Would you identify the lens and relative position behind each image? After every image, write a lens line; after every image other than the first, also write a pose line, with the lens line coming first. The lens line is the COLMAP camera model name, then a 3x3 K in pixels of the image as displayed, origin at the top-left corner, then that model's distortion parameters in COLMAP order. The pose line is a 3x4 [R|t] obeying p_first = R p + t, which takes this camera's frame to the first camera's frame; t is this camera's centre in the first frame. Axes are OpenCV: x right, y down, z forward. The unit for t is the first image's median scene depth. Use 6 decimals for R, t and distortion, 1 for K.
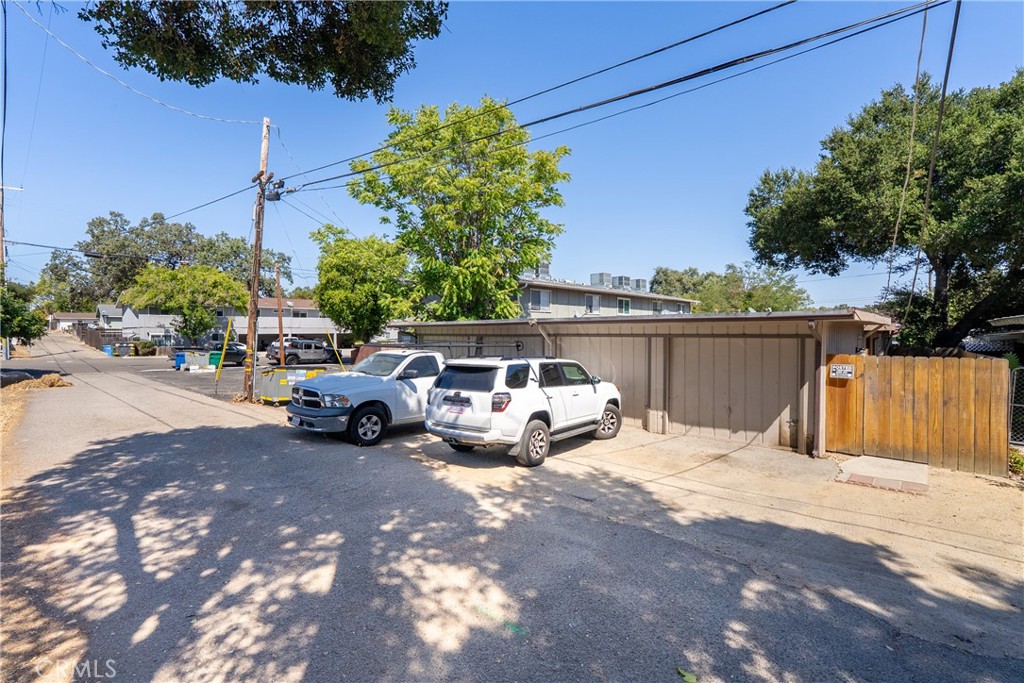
lens RADIAL K [[461.2, 0, 511.2], [0, 461.2, 339.3], [0, 0, 1]] dist [-0.011043, 0.005106]
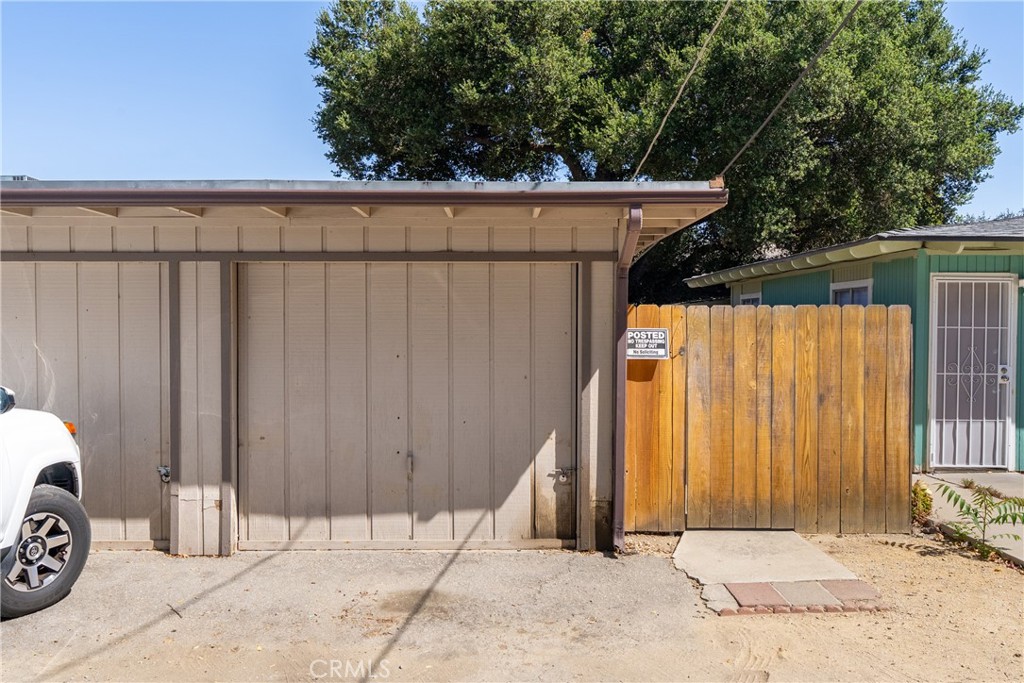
lens RADIAL K [[878.9, 0, 512.0], [0, 878.9, 341.5], [0, 0, 1]] dist [0.002141, 0.000656]
pose [[0.728594, -0.010829, 0.684860, 0.060001], [0.009687, 0.999938, 0.005506, 0.058829], [-0.684878, 0.002622, 0.728653, 0.459849]]
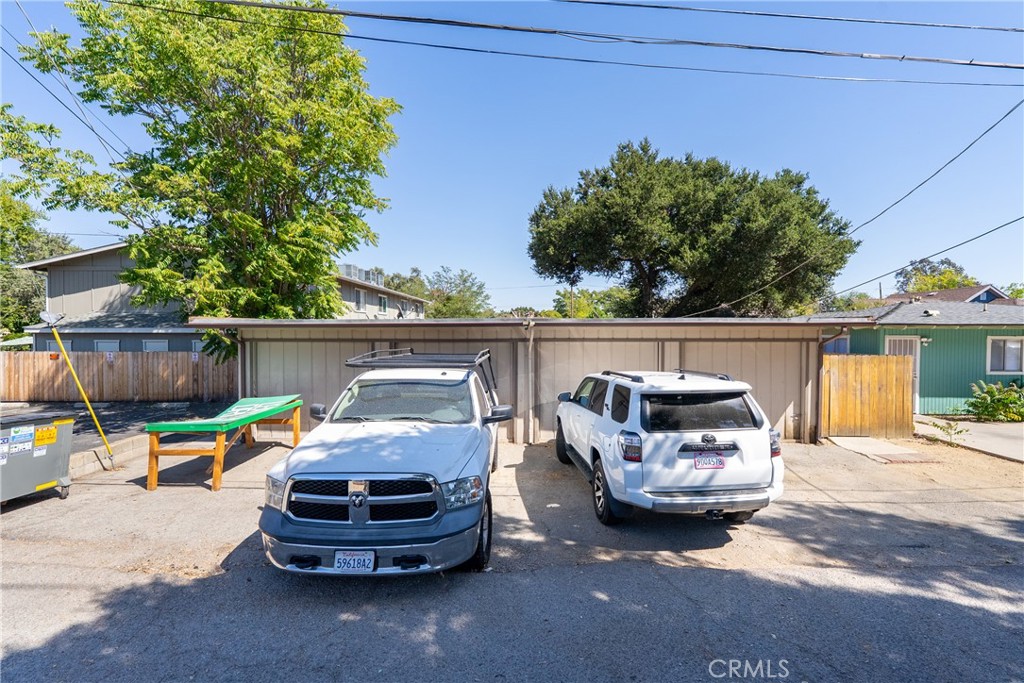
lens RADIAL K [[461.2, 0, 511.2], [0, 461.2, 339.3], [0, 0, 1]] dist [-0.011043, 0.005106]
pose [[0.746586, -0.010496, 0.665206, -0.630550], [0.009389, 0.999942, 0.005240, -0.020196], [-0.665223, 0.002333, 0.746641, 0.601933]]
